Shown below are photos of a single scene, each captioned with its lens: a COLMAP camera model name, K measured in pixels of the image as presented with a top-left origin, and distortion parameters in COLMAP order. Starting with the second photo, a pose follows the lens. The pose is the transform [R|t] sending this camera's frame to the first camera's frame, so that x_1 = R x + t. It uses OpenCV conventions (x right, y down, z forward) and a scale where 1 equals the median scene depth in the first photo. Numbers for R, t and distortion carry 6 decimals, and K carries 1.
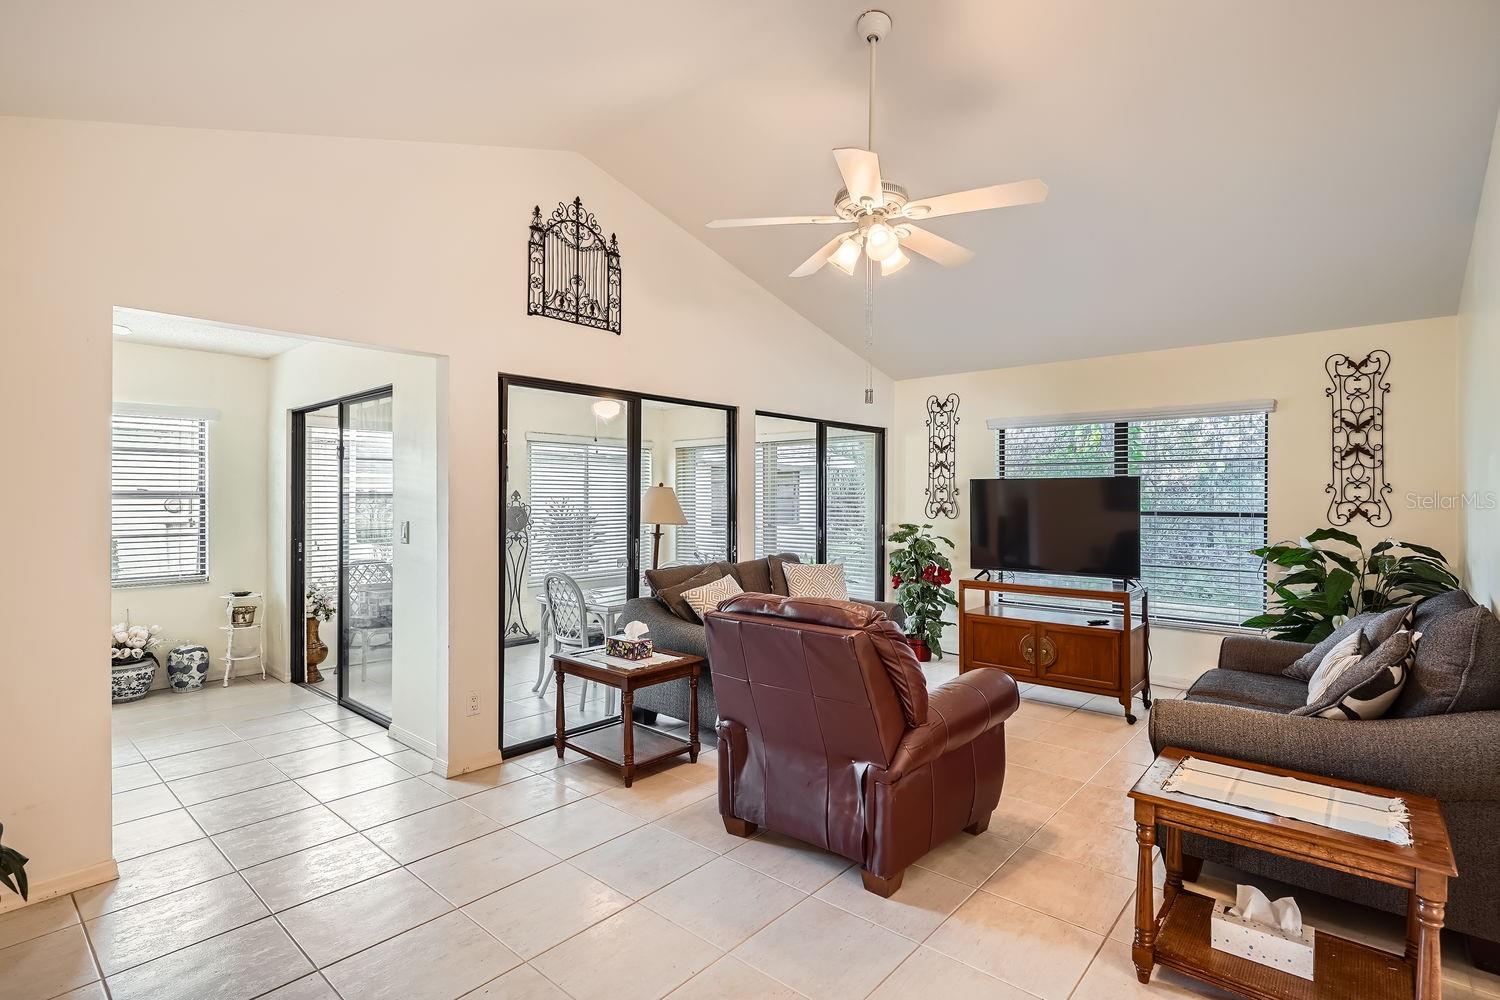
lens RADIAL K [[711.0, 0, 748.3], [0, 711.0, 498.8], [0, 0, 1]] dist [-0.004998, -0.000501]
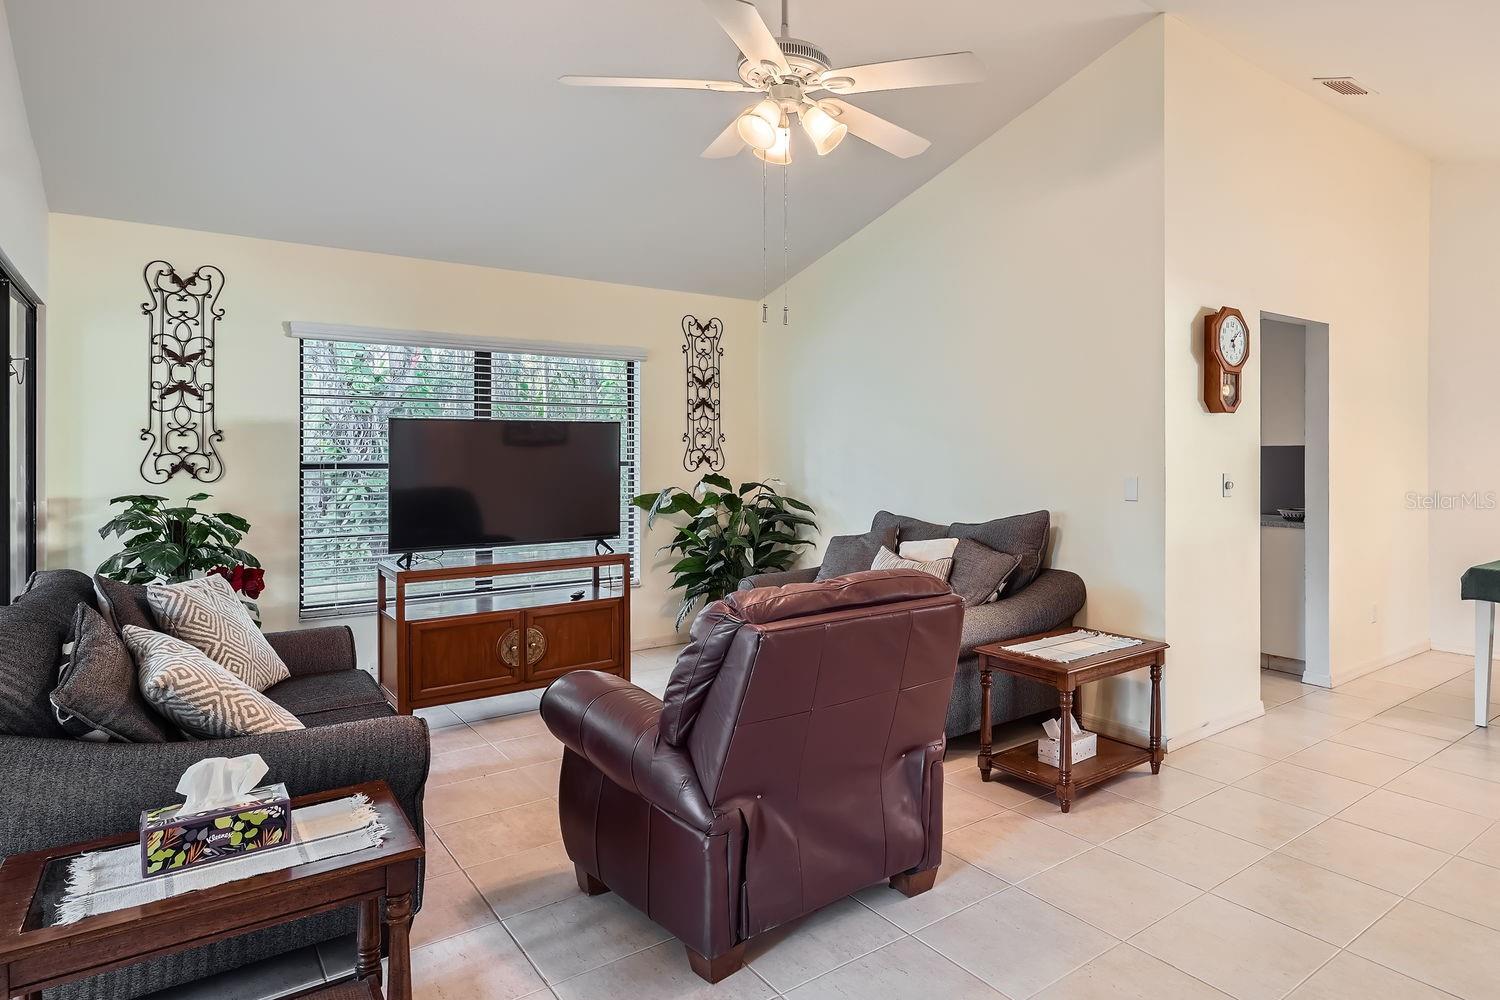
lens RADIAL K [[899.2, 0, 930.8], [0, 899.2, 444.9], [0, 0, 1]] dist [0.002702, -0.001305]
pose [[0.128132, 0.002521, 0.991754, -0.411653], [0.002660, 0.999992, -0.002886, 0.001375], [-0.991754, 0.003008, 0.128124, 0.372083]]
